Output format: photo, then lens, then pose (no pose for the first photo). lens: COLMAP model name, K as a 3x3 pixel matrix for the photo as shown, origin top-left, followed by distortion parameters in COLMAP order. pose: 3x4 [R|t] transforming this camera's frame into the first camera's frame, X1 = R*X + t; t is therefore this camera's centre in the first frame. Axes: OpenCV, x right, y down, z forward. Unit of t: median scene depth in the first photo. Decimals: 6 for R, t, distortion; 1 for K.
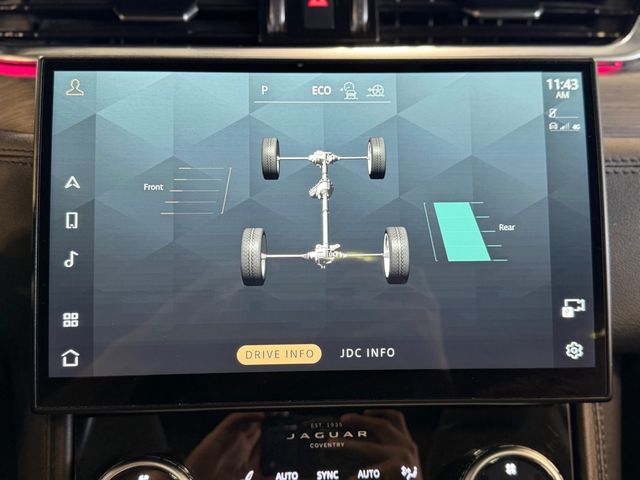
lens RADIAL K [[746.1, 0, 320.0], [0, 746.1, 240.0], [0, 0, 1]] dist [0.245677, -0.657348]
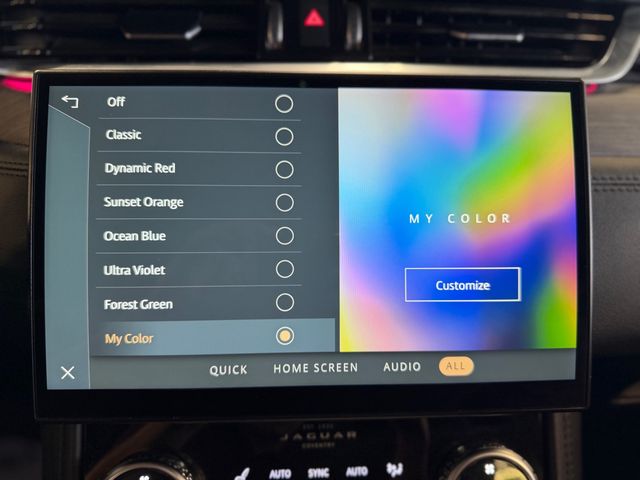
lens RADIAL K [[472.1, 0, 320.0], [0, 472.1, 240.0], [0, 0, 1]] dist [0.088677, -0.159347]
pose [[0.999950, 0.009497, 0.003053, 0.006796], [-0.009700, 0.997105, 0.075421, -0.067780], [-0.002328, -0.075447, 0.997147, 0.349995]]
